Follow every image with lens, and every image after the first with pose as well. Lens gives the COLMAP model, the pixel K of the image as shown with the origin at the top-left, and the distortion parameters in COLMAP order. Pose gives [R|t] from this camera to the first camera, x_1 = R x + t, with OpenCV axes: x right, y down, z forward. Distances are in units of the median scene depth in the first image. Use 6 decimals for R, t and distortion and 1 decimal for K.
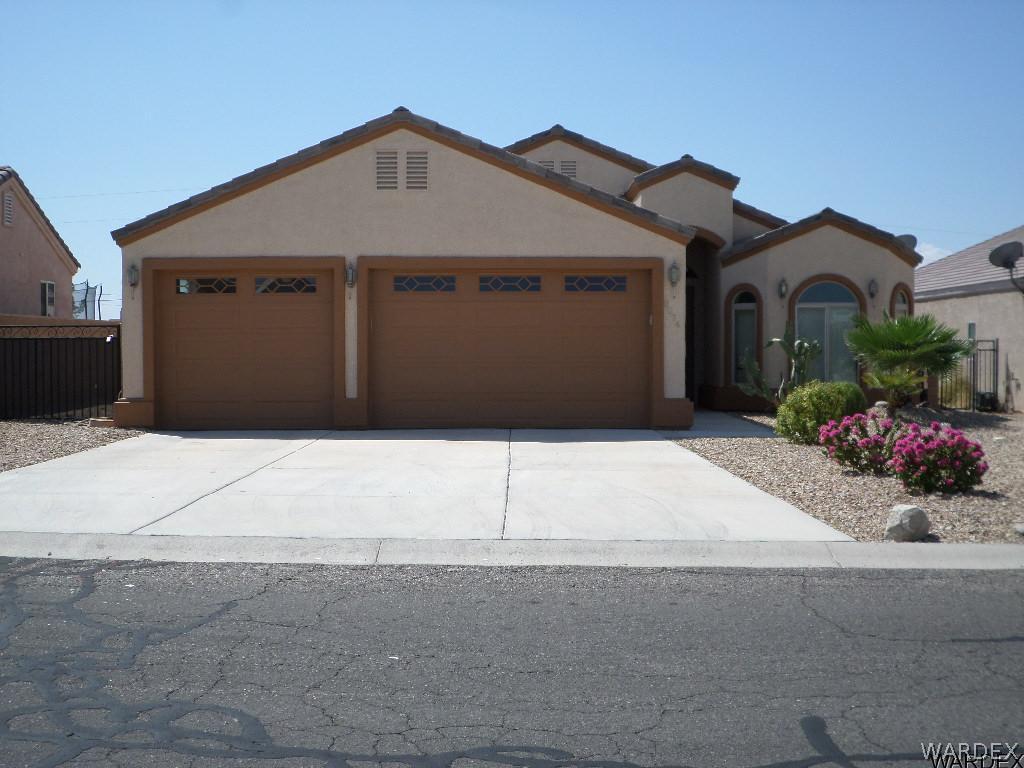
lens RADIAL K [[1260.2, 0, 511.9], [0, 1260.2, 387.5], [0, 0, 1]] dist [-0.100128, 0.000000]
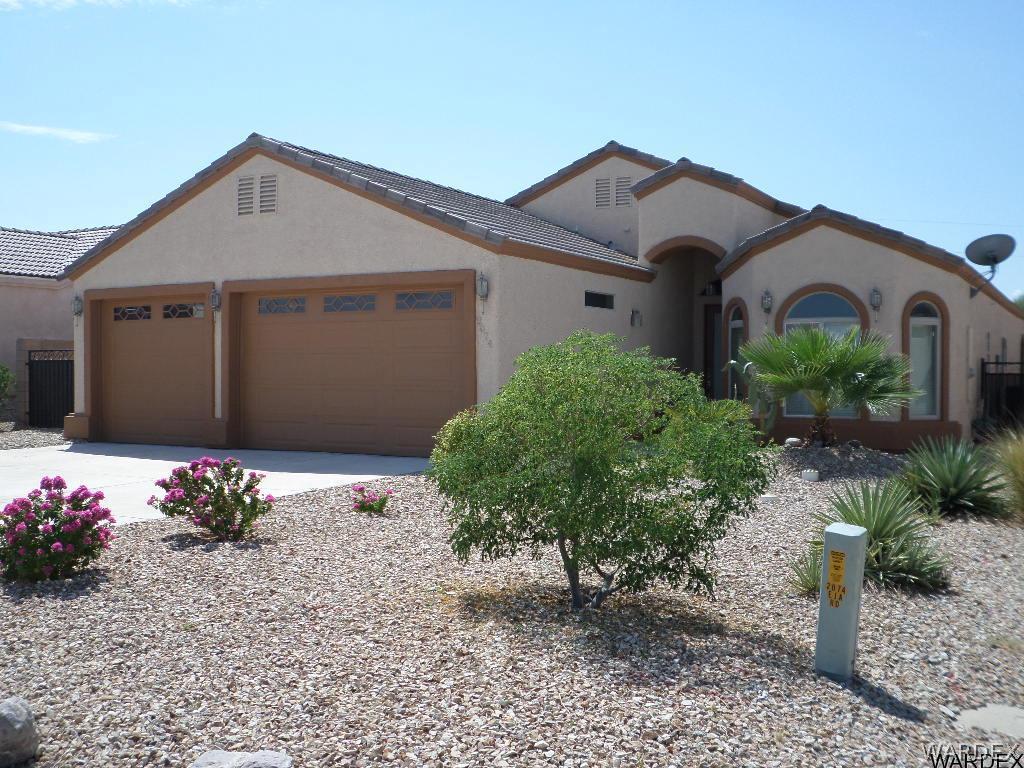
lens RADIAL K [[1066.5, 0, 508.5], [0, 1066.5, 385.9], [0, 0, 1]] dist [-0.139309, 0.000000]
pose [[0.880075, 0.009779, -0.474733, 0.491562], [-0.018941, 0.999715, -0.014521, -0.009688], [0.474456, 0.021772, 0.880010, 0.344045]]
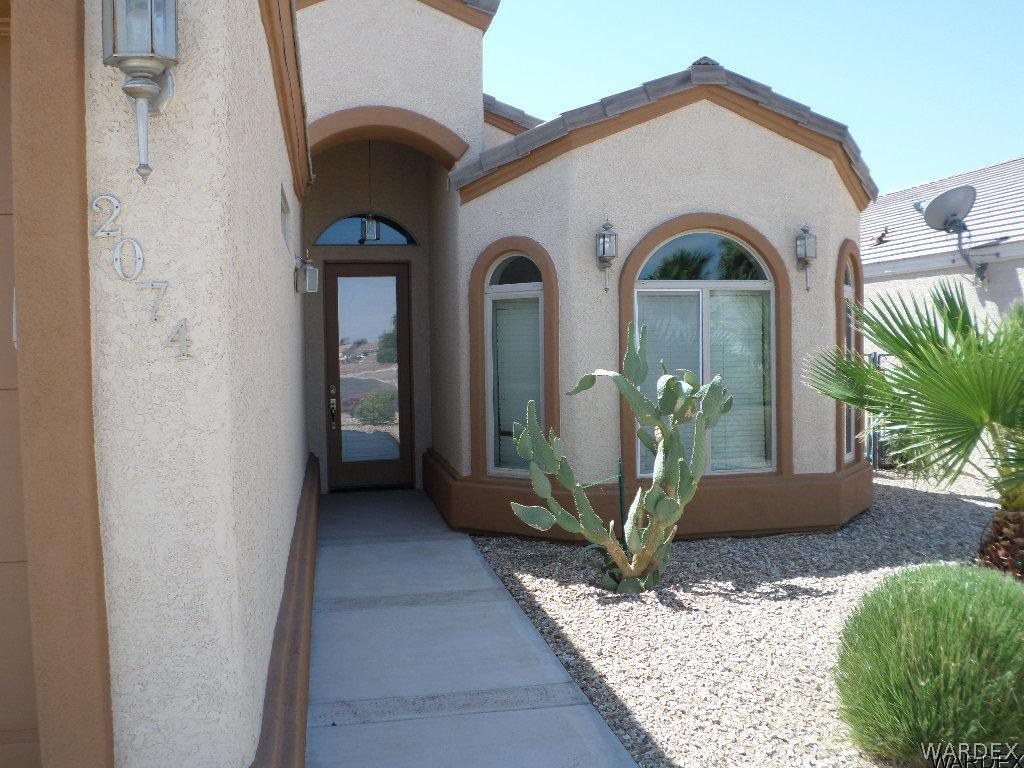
lens RADIAL K [[917.3, 0, 507.6], [0, 917.3, 383.8], [0, 0, 1]] dist [-0.073501, 0.000022]
pose [[0.978705, -0.018556, 0.204432, 0.147200], [0.017131, 0.999815, 0.008737, -0.044158], [-0.204556, -0.005049, 0.978842, 0.862984]]
